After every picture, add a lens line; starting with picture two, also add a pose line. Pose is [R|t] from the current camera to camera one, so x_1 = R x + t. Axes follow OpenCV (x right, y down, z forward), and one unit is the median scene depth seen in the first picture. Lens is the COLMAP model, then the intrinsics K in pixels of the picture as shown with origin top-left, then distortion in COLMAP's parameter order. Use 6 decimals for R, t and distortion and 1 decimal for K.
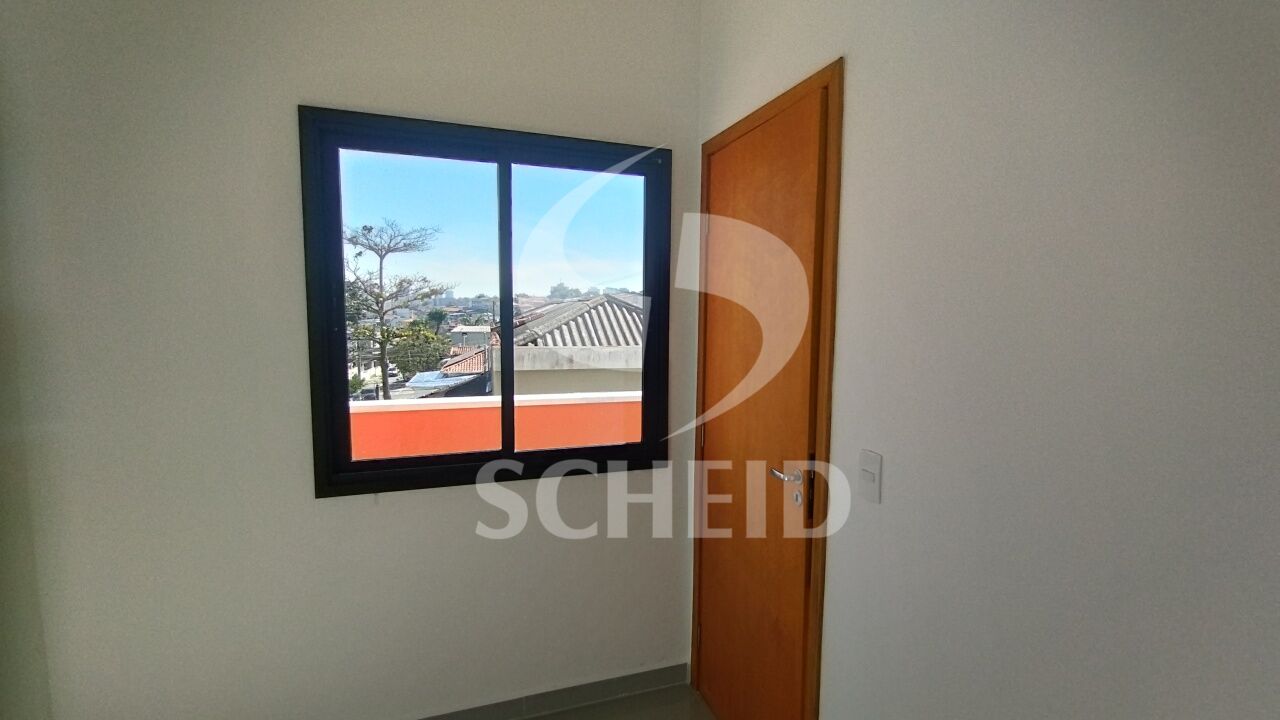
lens RADIAL K [[583.1, 0, 640.0], [0, 583.1, 360.0], [0, 0, 1]] dist [0.001331, -0.000246]
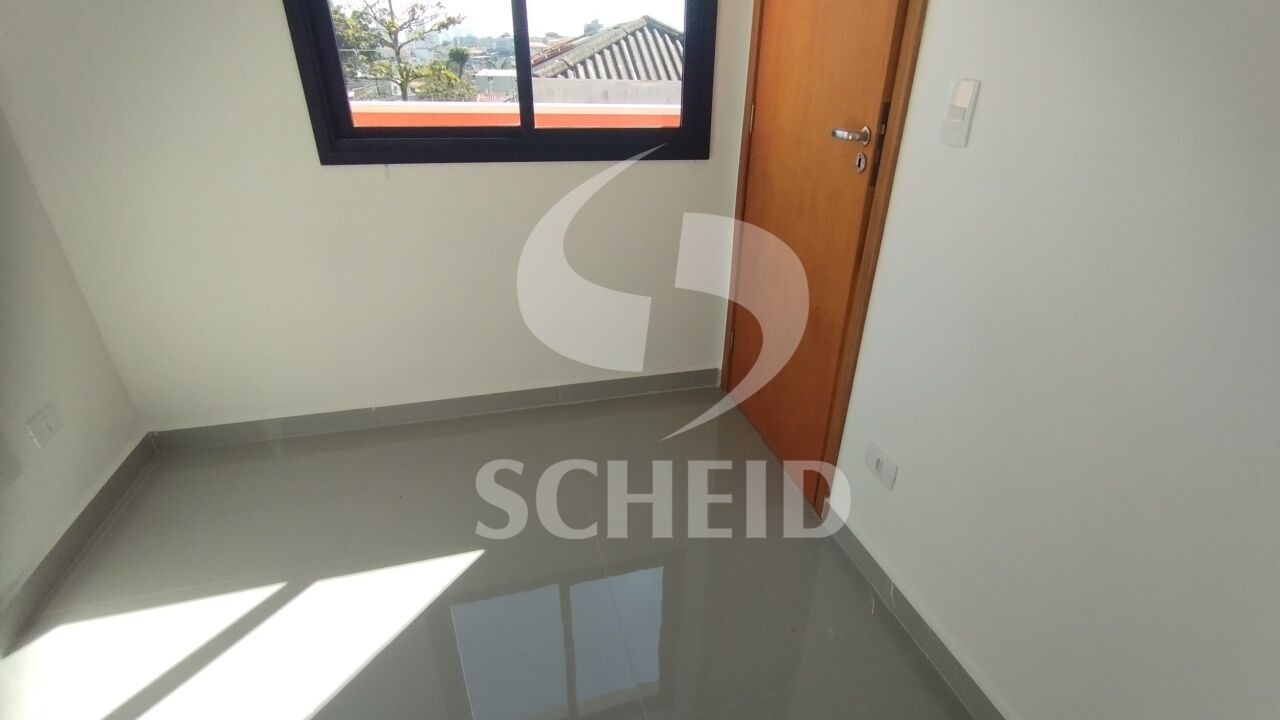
lens RADIAL K [[583.1, 0, 640.0], [0, 583.1, 360.0], [0, 0, 1]] dist [0.001331, -0.000246]
pose [[0.997555, 0.033905, -0.061107, 0.002790], [-0.009931, 0.934324, 0.356285, 0.056847], [0.069174, -0.354807, 0.932377, 0.021605]]
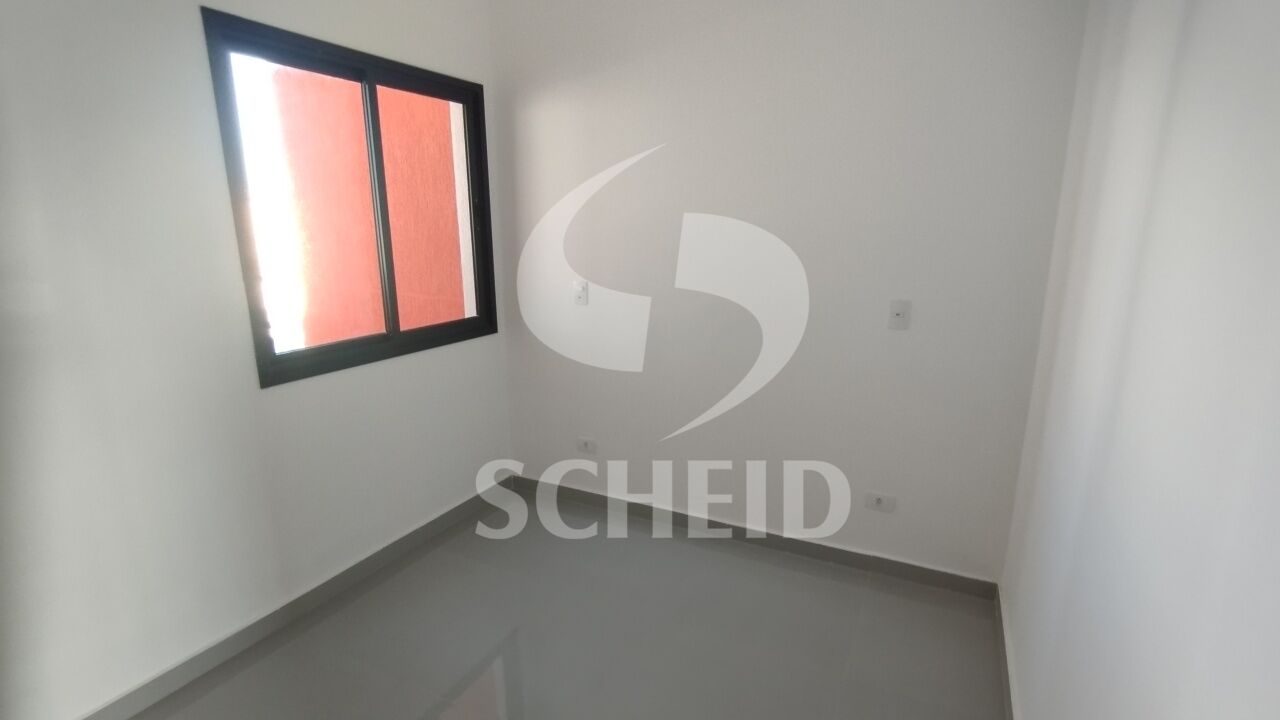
lens RADIAL K [[583.1, 0, 640.0], [0, 583.1, 360.0], [0, 0, 1]] dist [0.001331, -0.000246]
pose [[0.748471, -0.163552, 0.642684, -0.213691], [0.059004, 0.981692, 0.181109, 0.007450], [-0.660538, -0.097634, 0.744418, -0.085926]]
